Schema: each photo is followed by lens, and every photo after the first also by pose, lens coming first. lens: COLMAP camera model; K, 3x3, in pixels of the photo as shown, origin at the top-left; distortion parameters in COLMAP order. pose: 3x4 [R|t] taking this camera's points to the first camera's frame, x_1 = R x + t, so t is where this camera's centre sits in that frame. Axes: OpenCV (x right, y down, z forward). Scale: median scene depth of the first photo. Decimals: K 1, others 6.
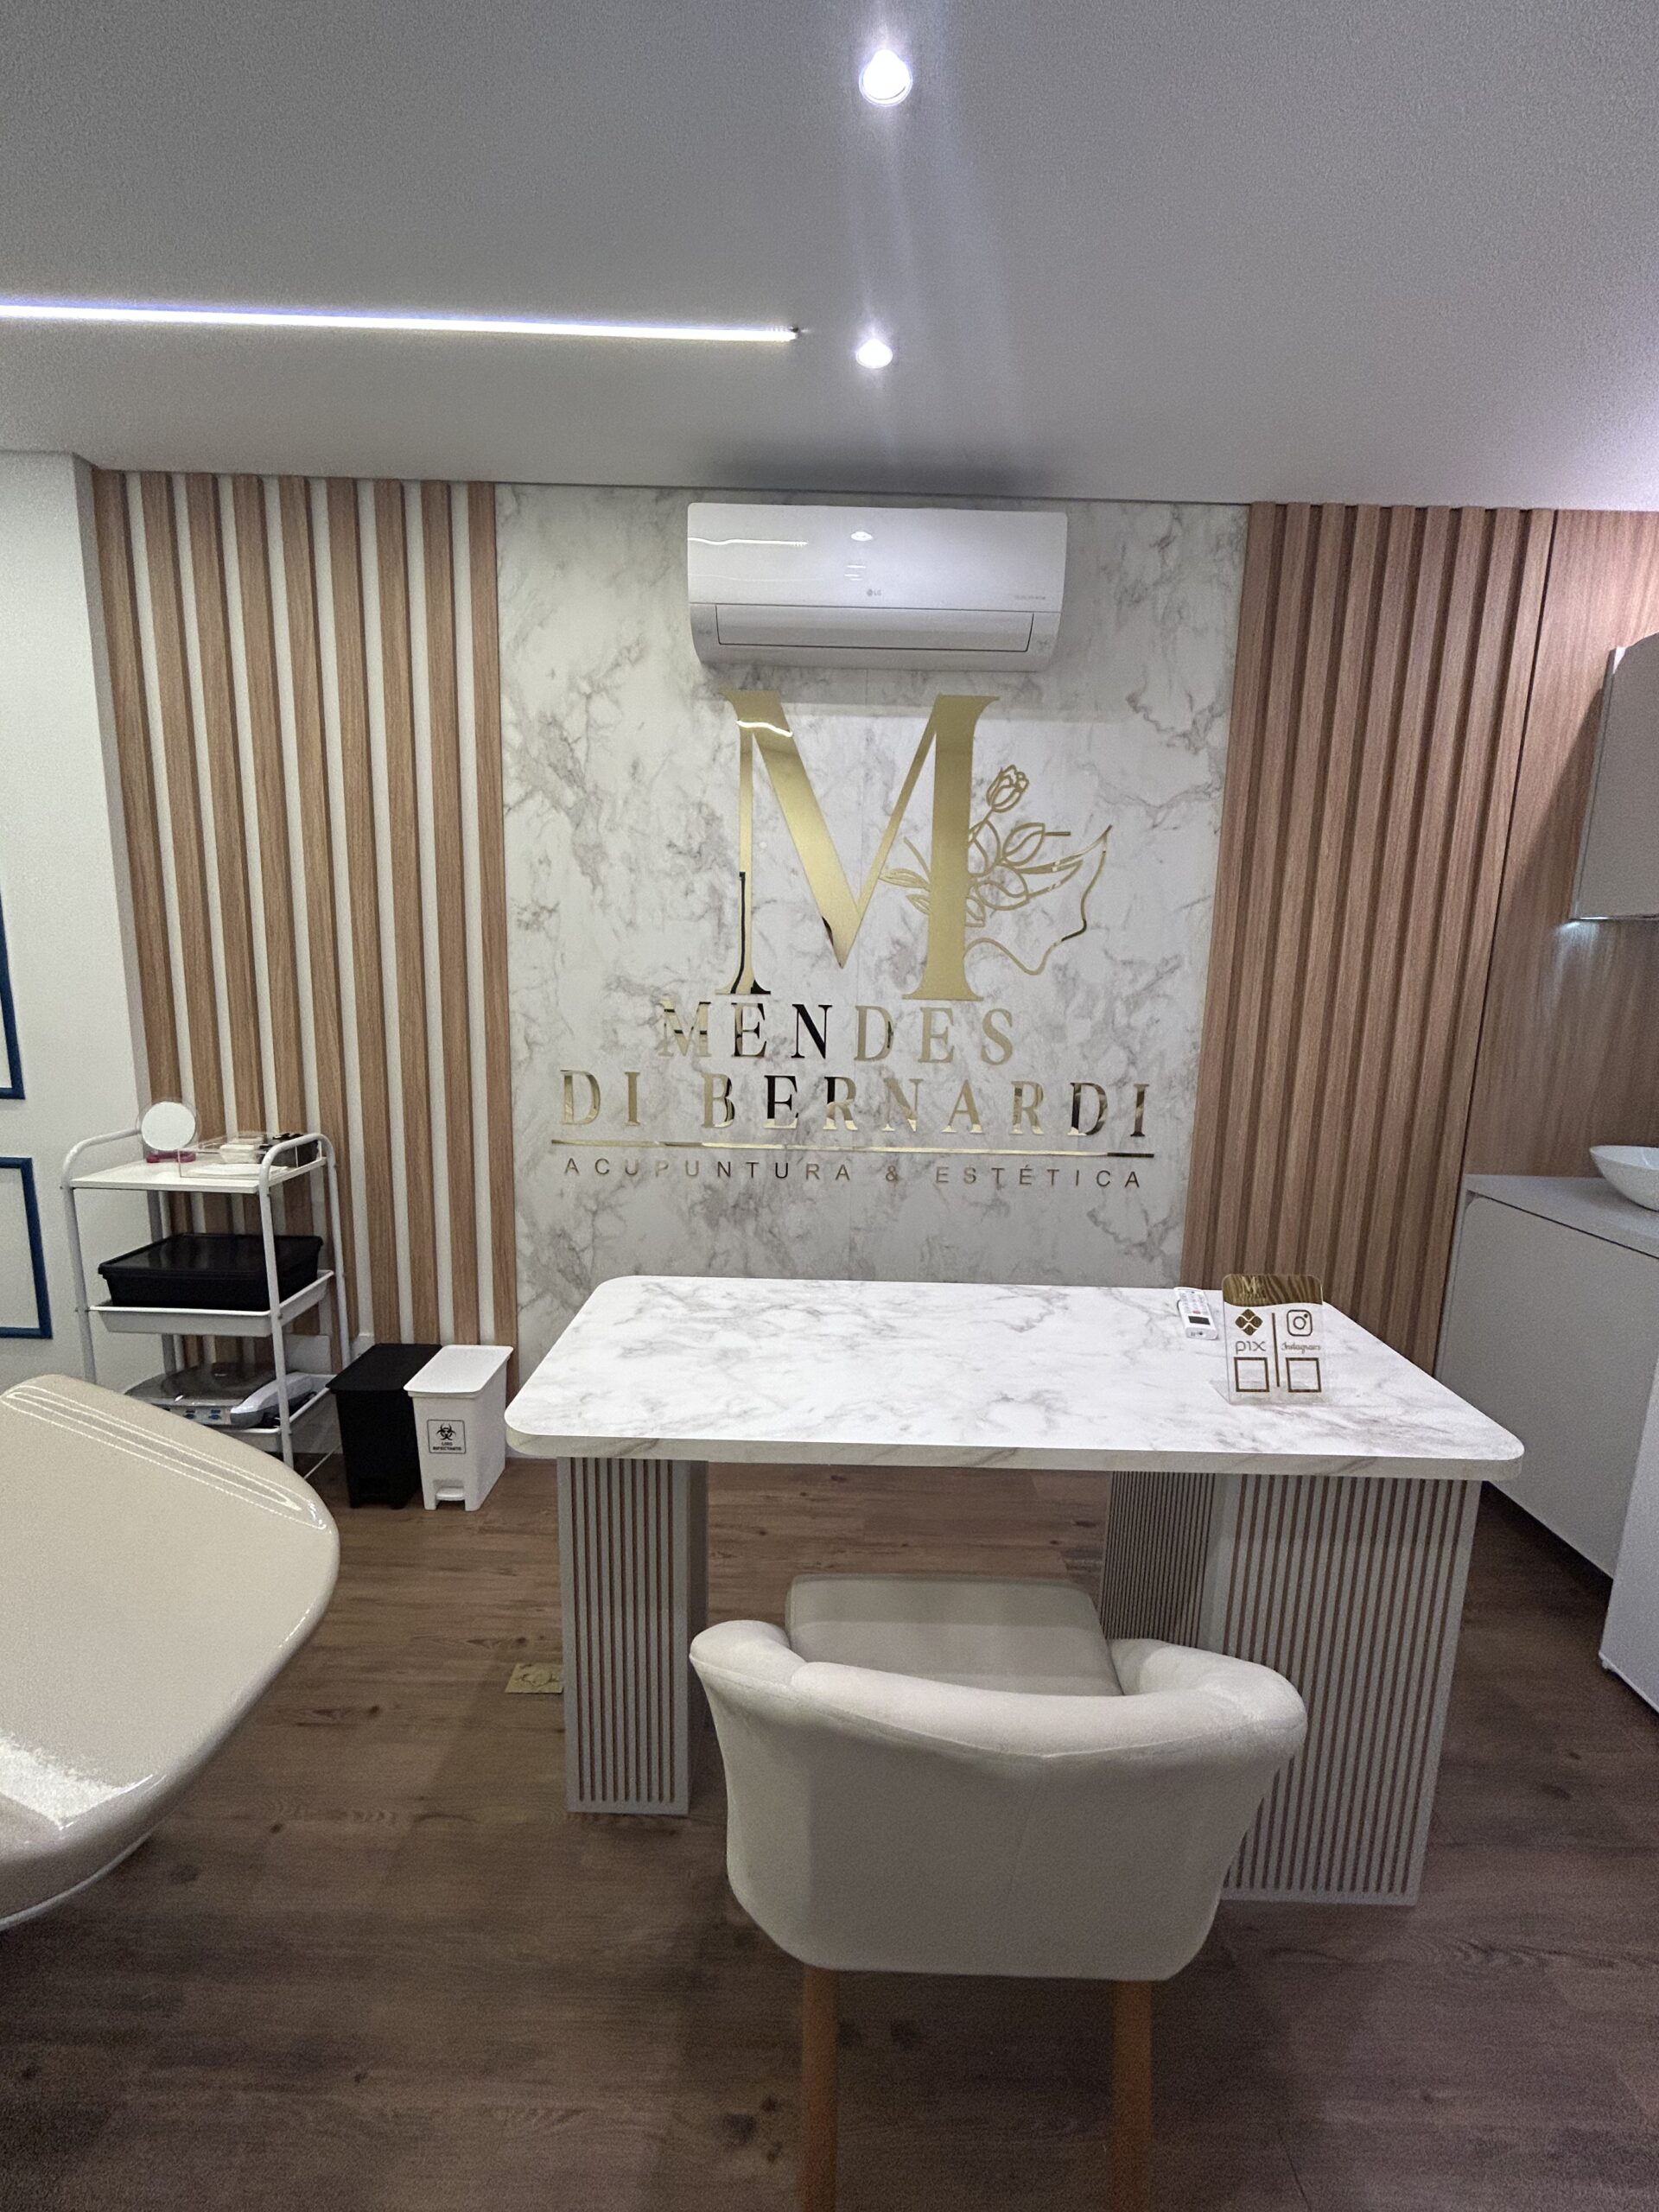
lens RADIAL K [[886.5, 0, 833.5], [0, 886.5, 1102.5], [0, 0, 1]] dist [-0.011210, 0.000438]
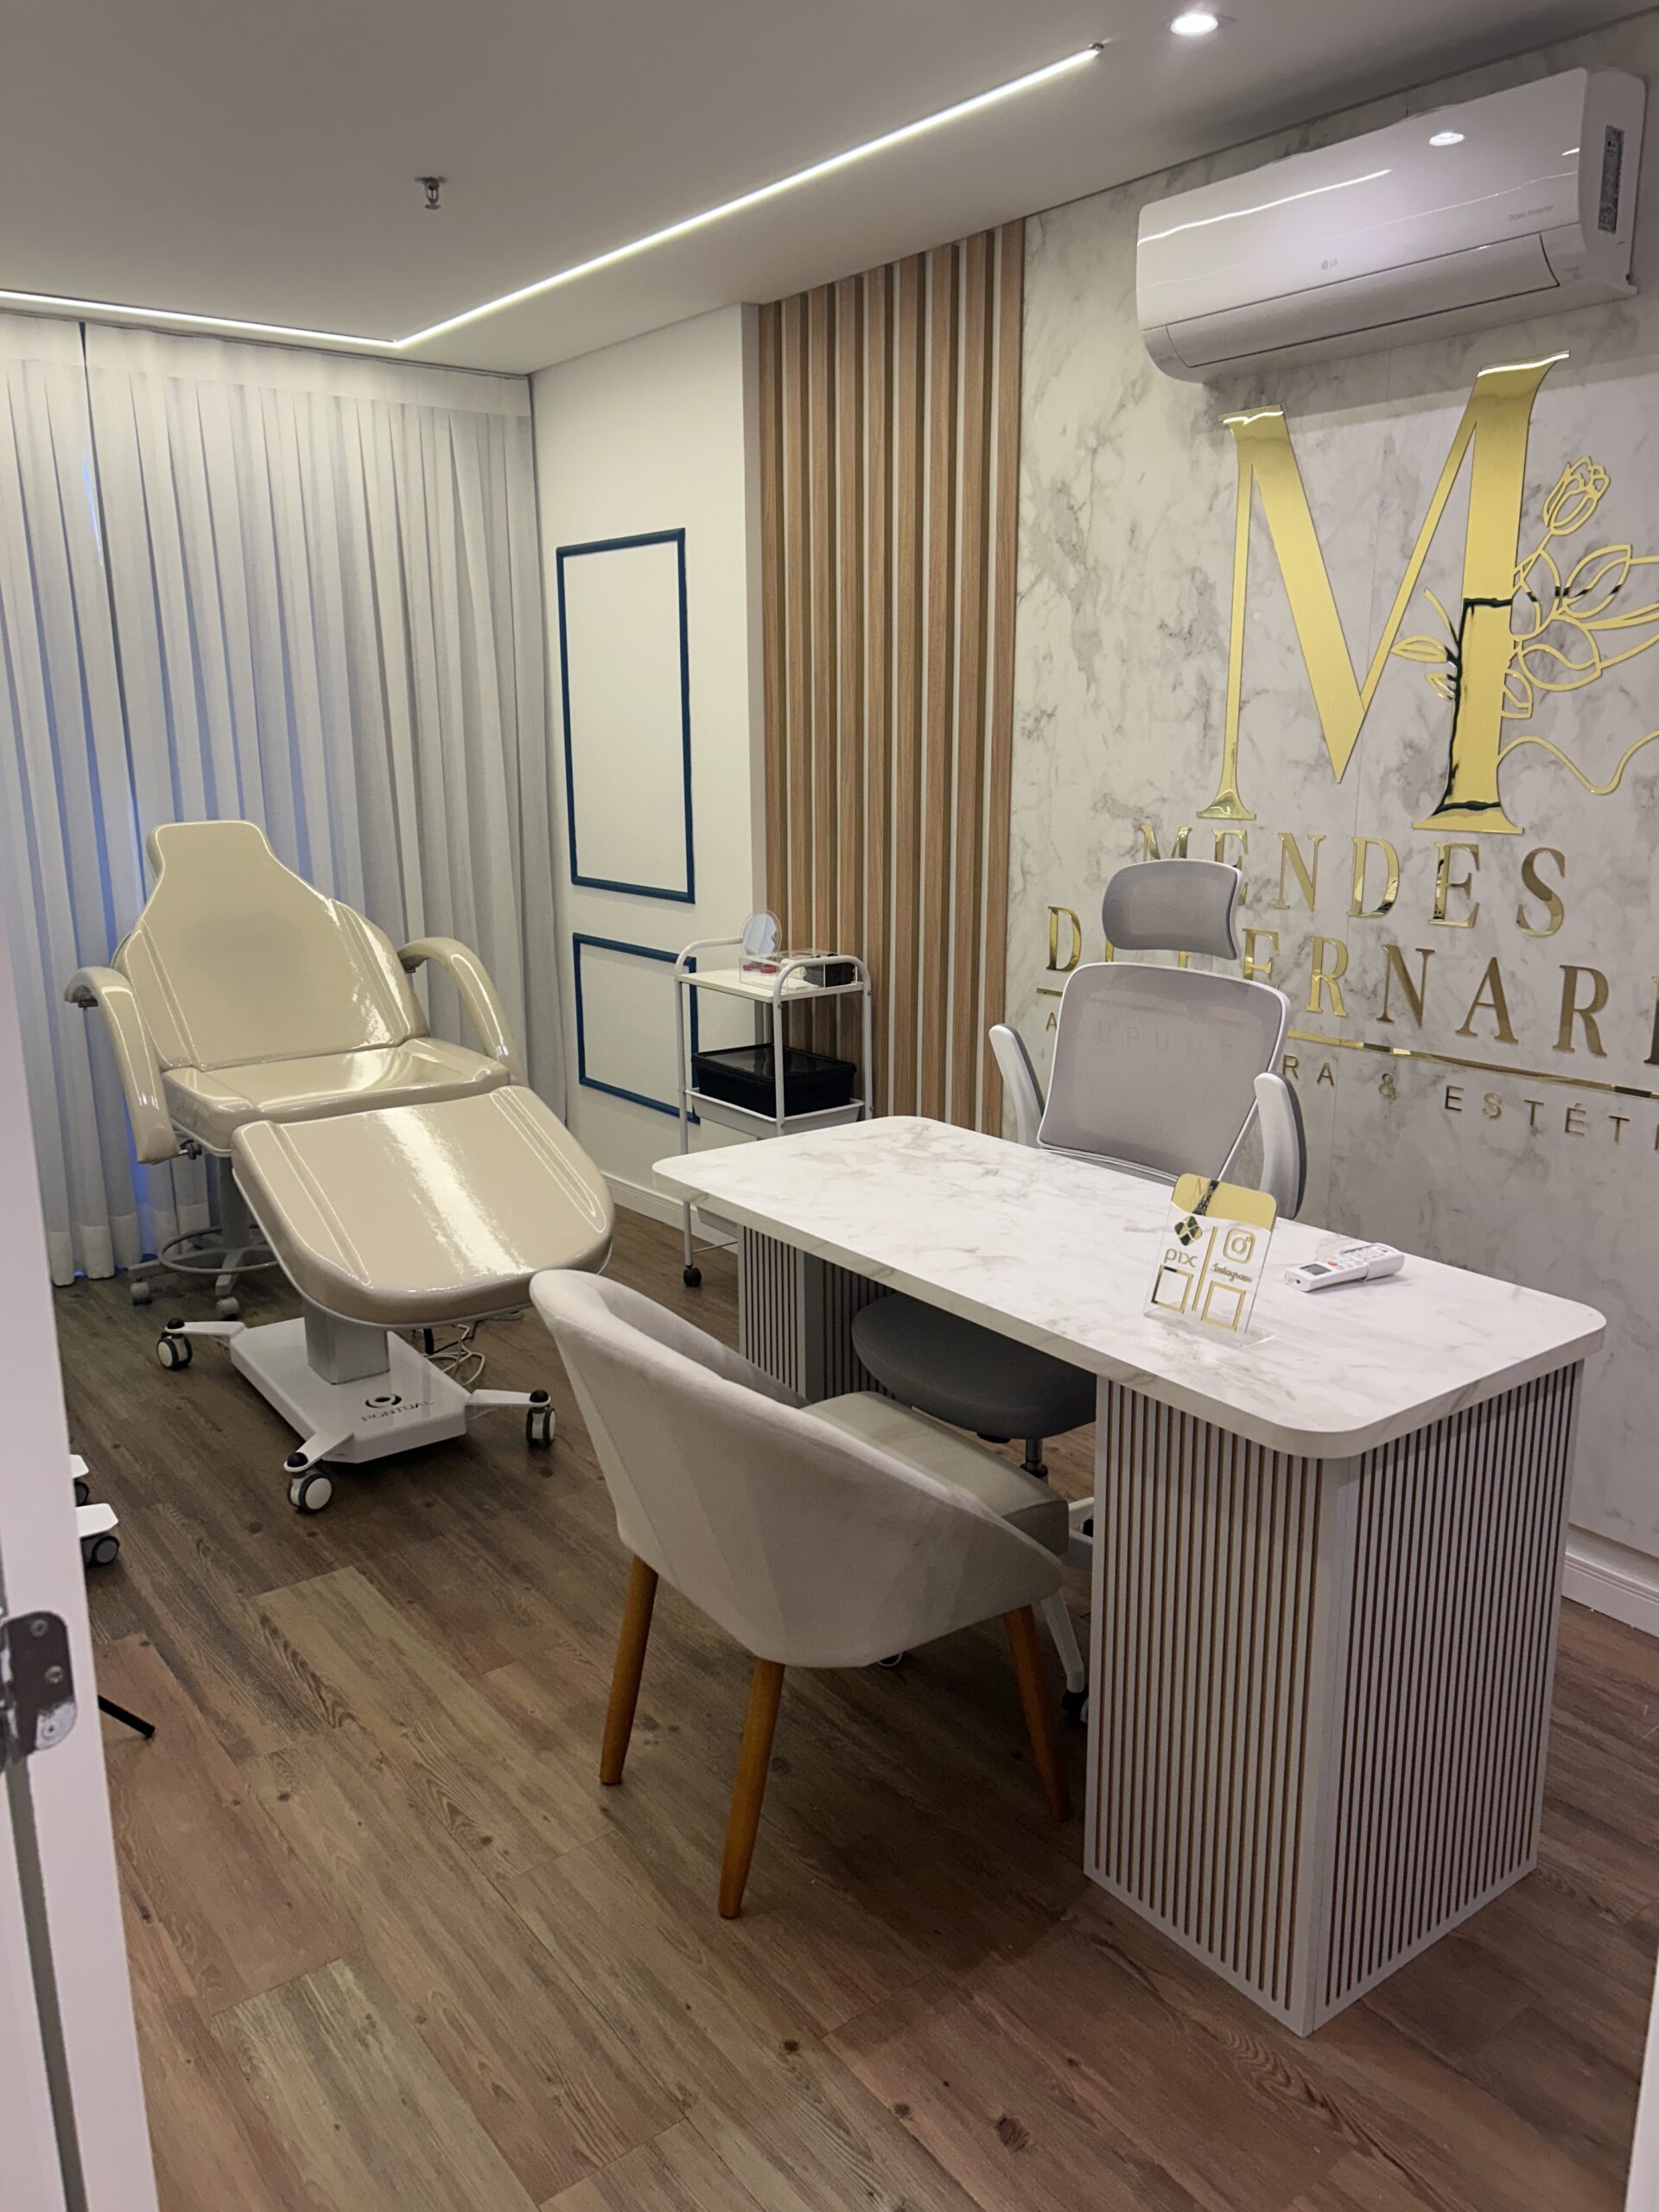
lens RADIAL K [[1663.7, 0, 828.7], [0, 1663.7, 1113.7], [0, 0, 1]] dist [0.002670, -0.019817]
pose [[0.600415, 0.155002, -0.784523, 0.869156], [-0.100907, 0.987879, 0.117953, -0.006926], [0.793297, 0.008343, 0.608778, -0.133274]]
